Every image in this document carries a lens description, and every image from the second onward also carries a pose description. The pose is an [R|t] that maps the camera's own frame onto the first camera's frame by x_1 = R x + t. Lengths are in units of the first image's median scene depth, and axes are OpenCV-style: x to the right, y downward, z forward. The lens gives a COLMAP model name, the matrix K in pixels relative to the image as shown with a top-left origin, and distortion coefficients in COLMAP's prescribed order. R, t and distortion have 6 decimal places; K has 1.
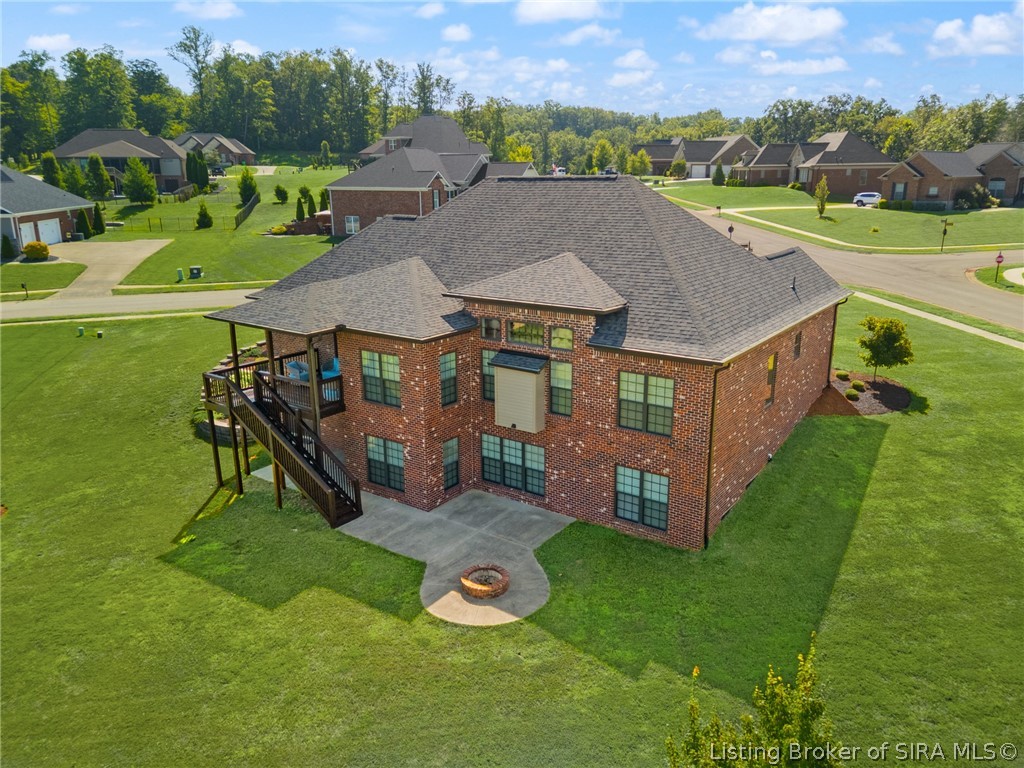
lens RADIAL K [[751.3, 0, 519.1], [0, 751.3, 400.9], [0, 0, 1]] dist [0.094324, -0.091804]
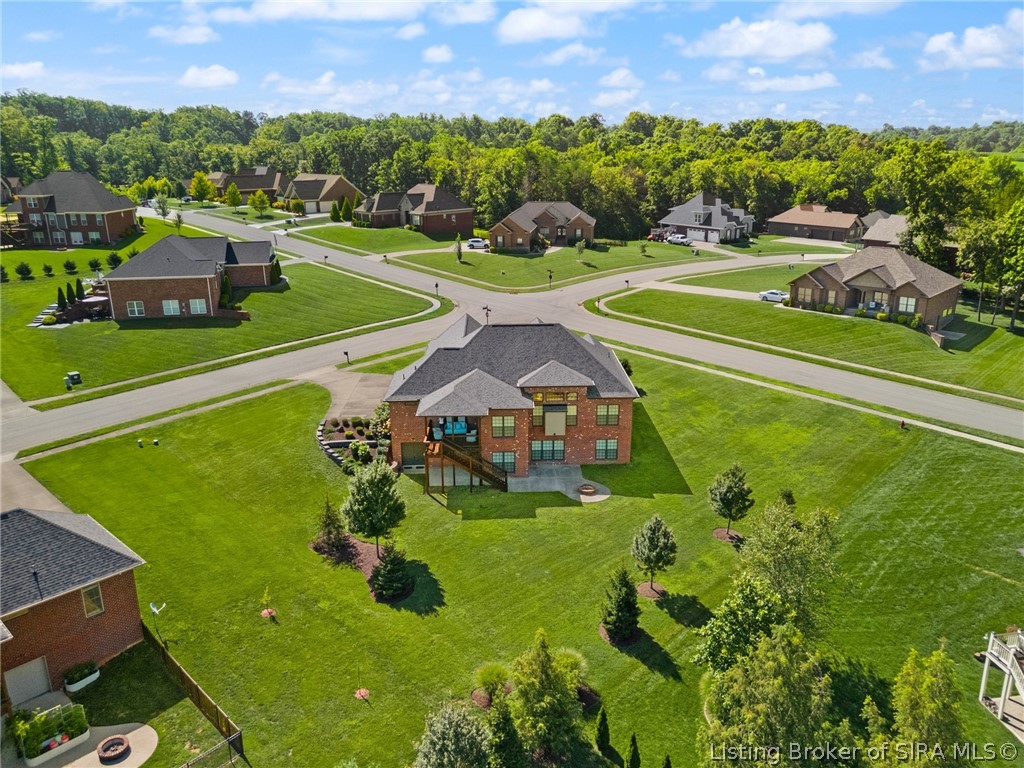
lens RADIAL K [[777.8, 0, 516.0], [0, 777.8, 380.5], [0, 0, 1]] dist [0.091399, -0.097085]
pose [[0.802088, -0.177474, 0.570226, -0.555626], [0.175748, 0.982687, 0.058636, -0.113218], [-0.570760, 0.053185, 0.819392, -0.375842]]
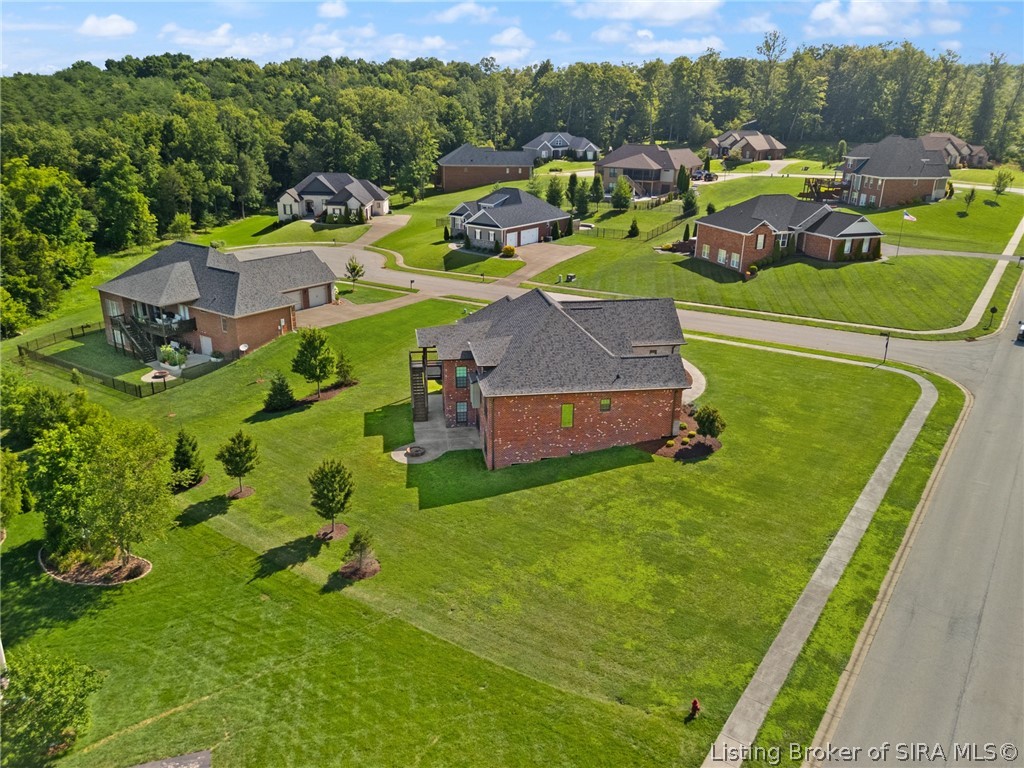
lens RADIAL K [[751.3, 0, 519.1], [0, 751.3, 400.9], [0, 0, 1]] dist [0.094324, -0.091804]
pose [[0.707436, 0.267651, -0.654139, 0.592286], [-0.223110, 0.962768, 0.152643, -0.132413], [0.670639, 0.037960, 0.740812, -0.236587]]
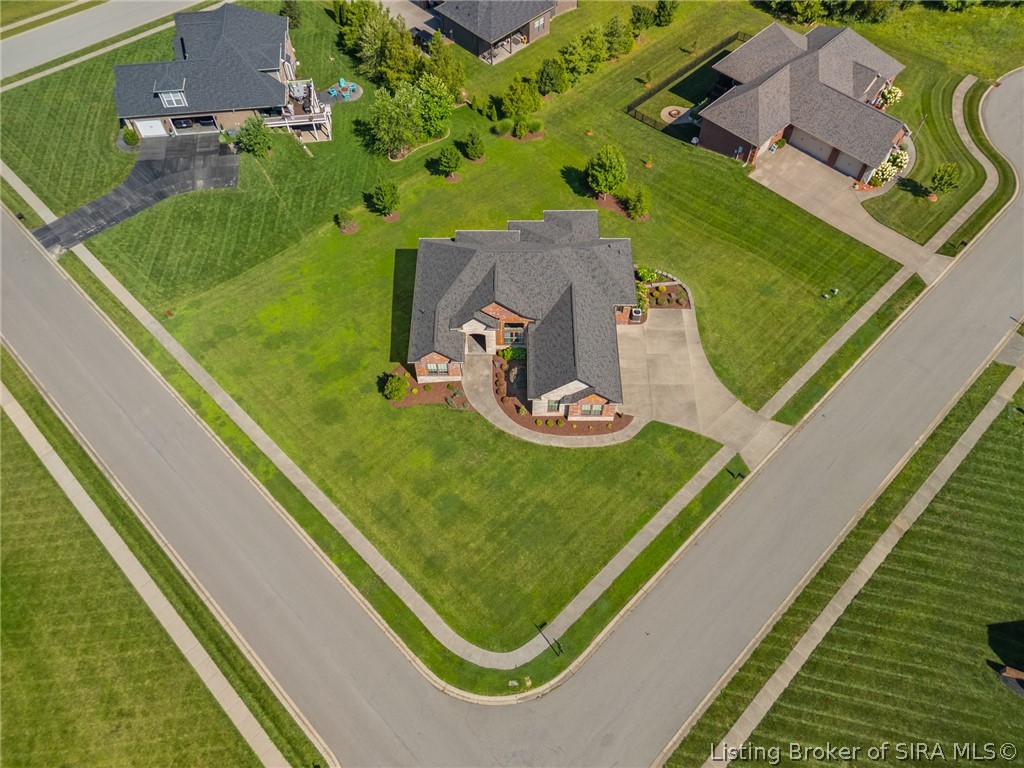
lens RADIAL K [[777.8, 0, 516.0], [0, 777.8, 380.5], [0, 0, 1]] dist [0.091399, -0.097085]
pose [[-0.816661, 0.479707, -0.320851, 0.419292], [-0.163772, 0.340467, 0.925884, -0.997937], [0.553392, 0.808680, -0.199483, 0.754673]]
